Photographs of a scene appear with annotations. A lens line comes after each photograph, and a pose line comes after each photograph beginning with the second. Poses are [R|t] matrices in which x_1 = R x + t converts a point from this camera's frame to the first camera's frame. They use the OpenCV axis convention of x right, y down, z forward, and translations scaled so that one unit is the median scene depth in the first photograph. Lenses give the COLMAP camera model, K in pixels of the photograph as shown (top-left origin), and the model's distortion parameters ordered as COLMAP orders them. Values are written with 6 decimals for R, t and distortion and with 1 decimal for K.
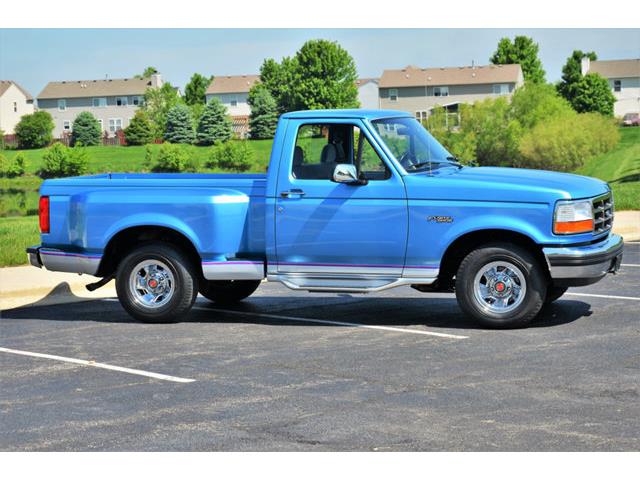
lens RADIAL K [[1719.6, 0, 320.0], [0, 1719.6, 240.0], [0, 0, 1]] dist [-0.008529, 0.509038]
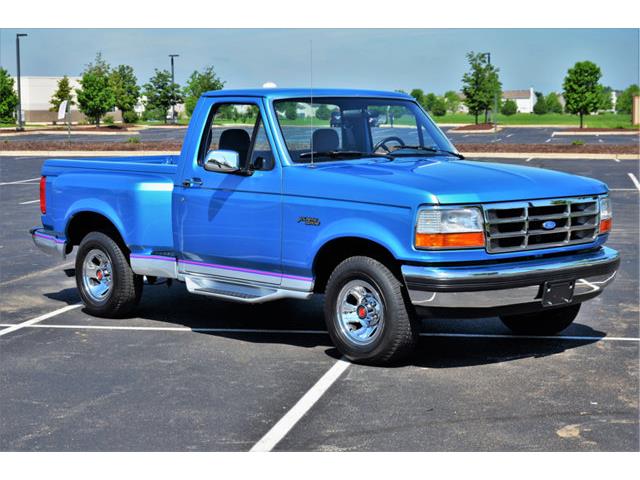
lens RADIAL K [[1354.7, 0, 320.0], [0, 1354.7, 240.0], [0, 0, 1]] dist [0.024286, 0.045188]
pose [[0.867768, 0.059516, -0.493393, 0.379823], [-0.048862, 0.998210, 0.034473, -0.024784], [0.494562, -0.005806, 0.869123, 0.434266]]
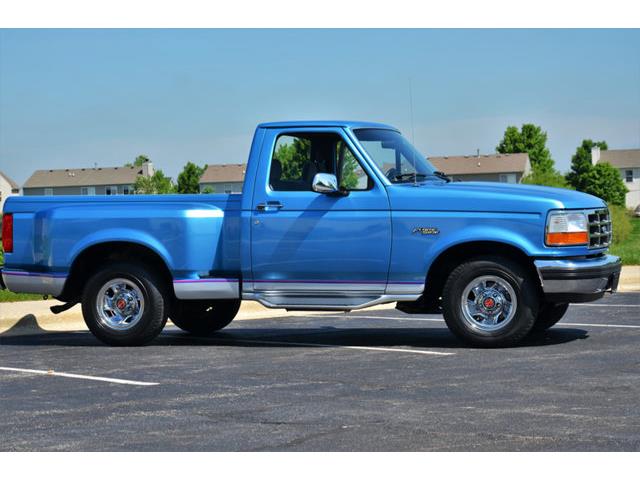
lens RADIAL K [[1800.6, 0, 320.0], [0, 1800.6, 240.0], [0, 0, 1]] dist [0.004862, -0.119526]
pose [[0.999995, 0.003070, -0.000306, 0.012072], [-0.003083, 0.998289, -0.058389, 0.049098], [0.000126, 0.058390, 0.998294, 0.015781]]
